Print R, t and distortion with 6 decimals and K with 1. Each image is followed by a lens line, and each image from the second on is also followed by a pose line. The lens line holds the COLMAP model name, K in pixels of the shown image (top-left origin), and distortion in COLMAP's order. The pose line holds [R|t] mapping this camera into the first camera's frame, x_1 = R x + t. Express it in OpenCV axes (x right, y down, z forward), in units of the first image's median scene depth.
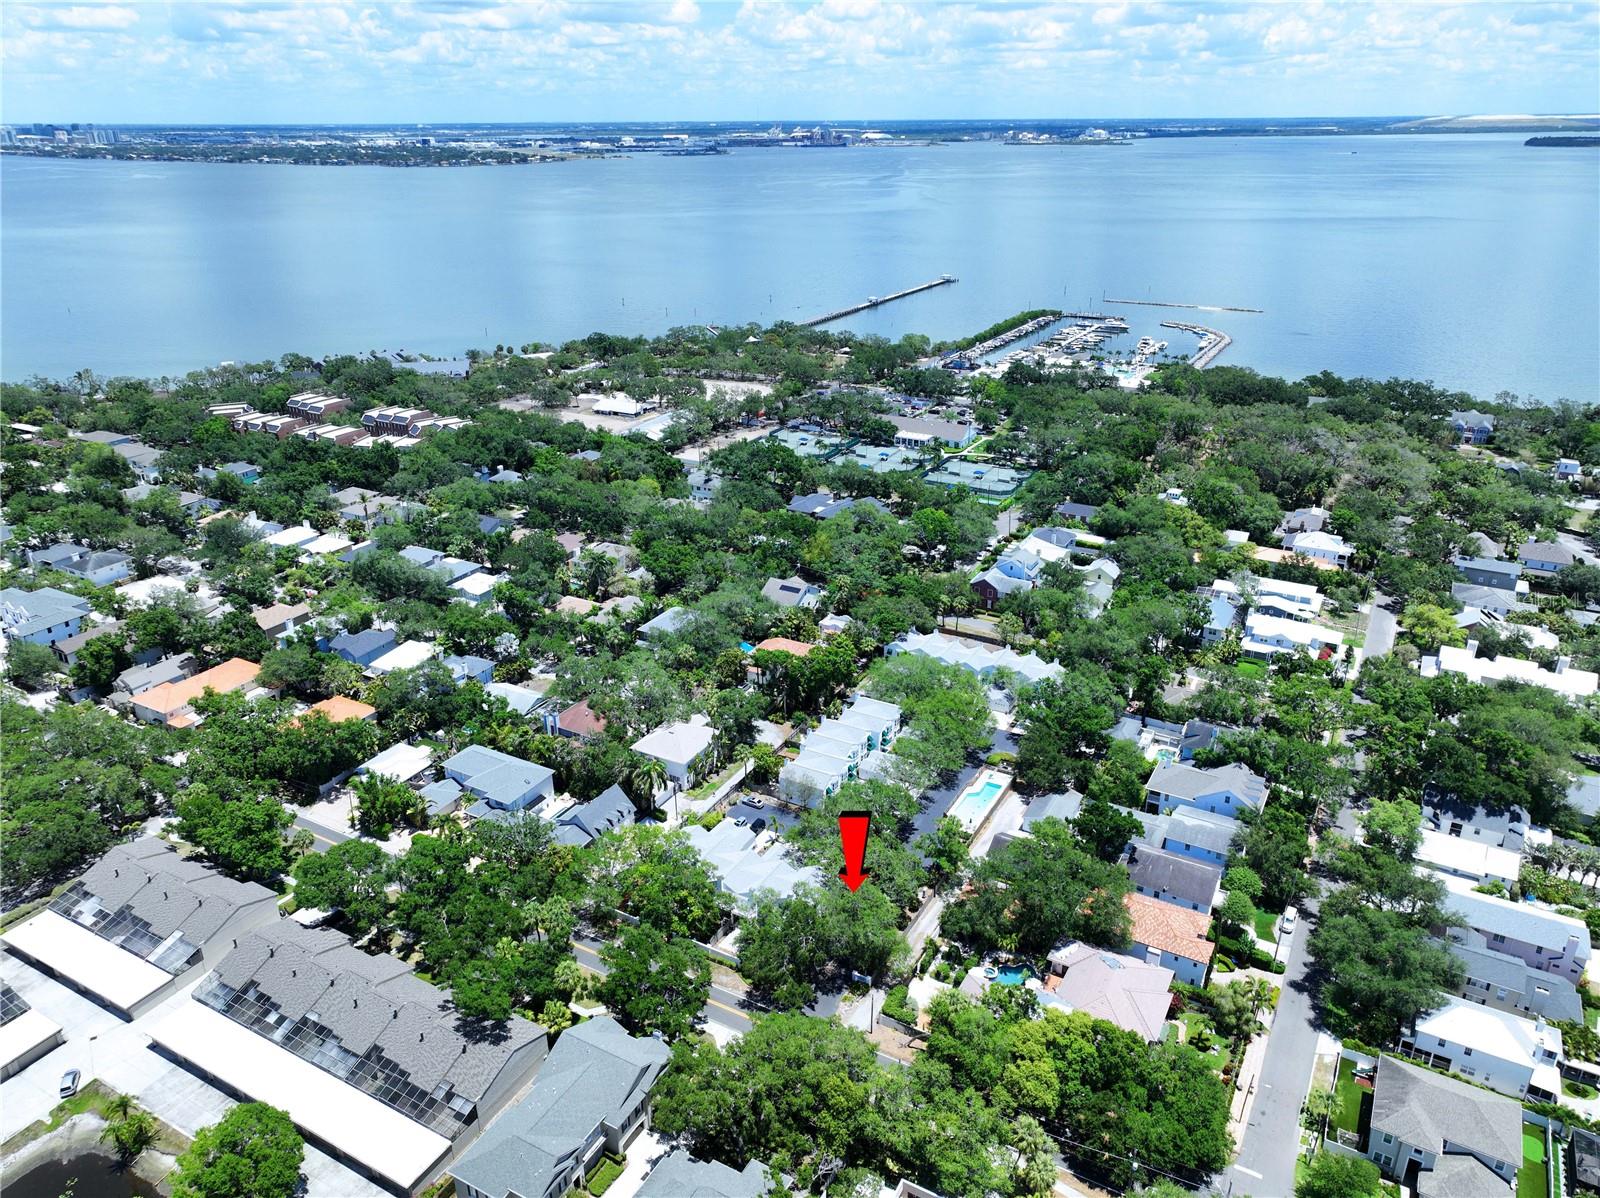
lens RADIAL K [[1136.8, 0, 807.0], [0, 1136.8, 599.5], [0, 0, 1]] dist [-0.003579, 0.022295]
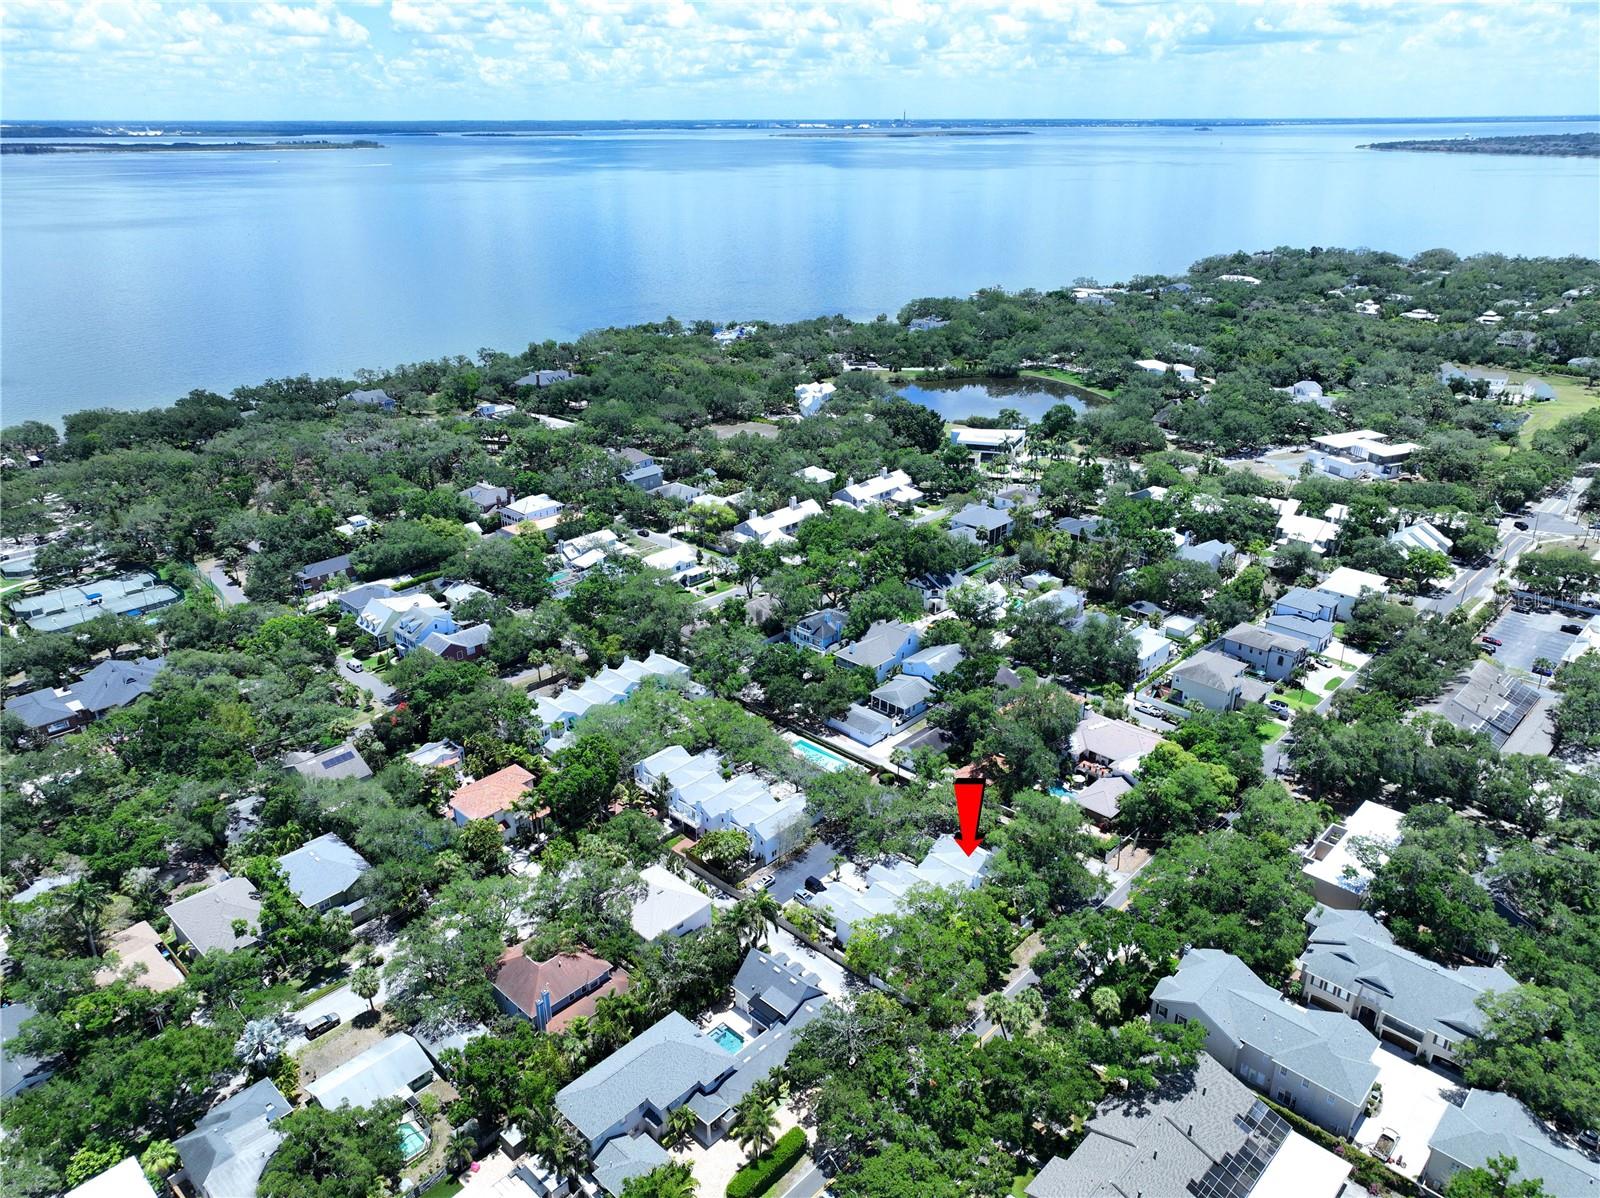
lens RADIAL K [[1136.8, 0, 807.0], [0, 1136.8, 599.5], [0, 0, 1]] dist [-0.003579, 0.022295]
pose [[0.236530, -0.375454, 0.896152, -0.364940], [0.380951, 0.884311, 0.269945, -0.119102], [-0.893829, 0.277540, 0.352196, 0.287200]]
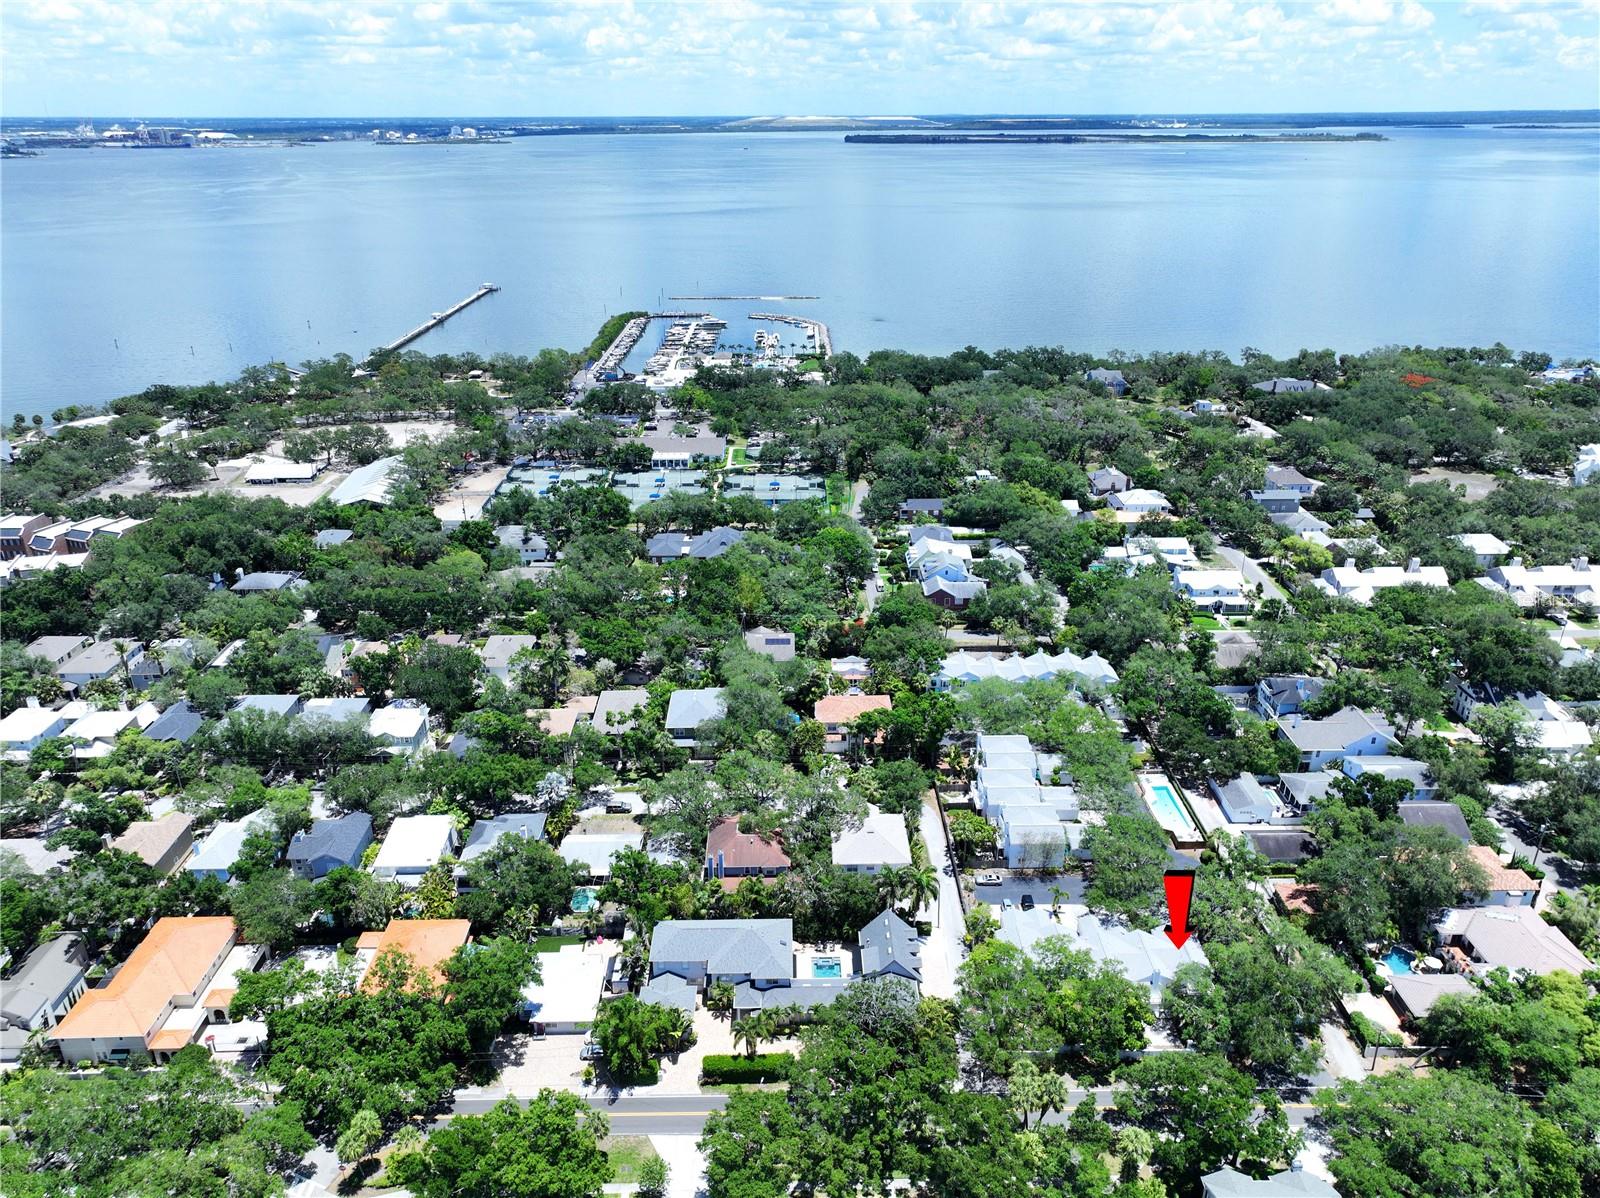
lens RADIAL K [[1110.5, 0, 799.3], [0, 1110.5, 622.7], [0, 0, 1]] dist [-0.006445, 0.019455]
pose [[0.862557, -0.209258, 0.460659, -0.261282], [0.196609, 0.977539, 0.075916, -0.056964], [-0.466198, 0.025088, 0.884324, 0.139403]]
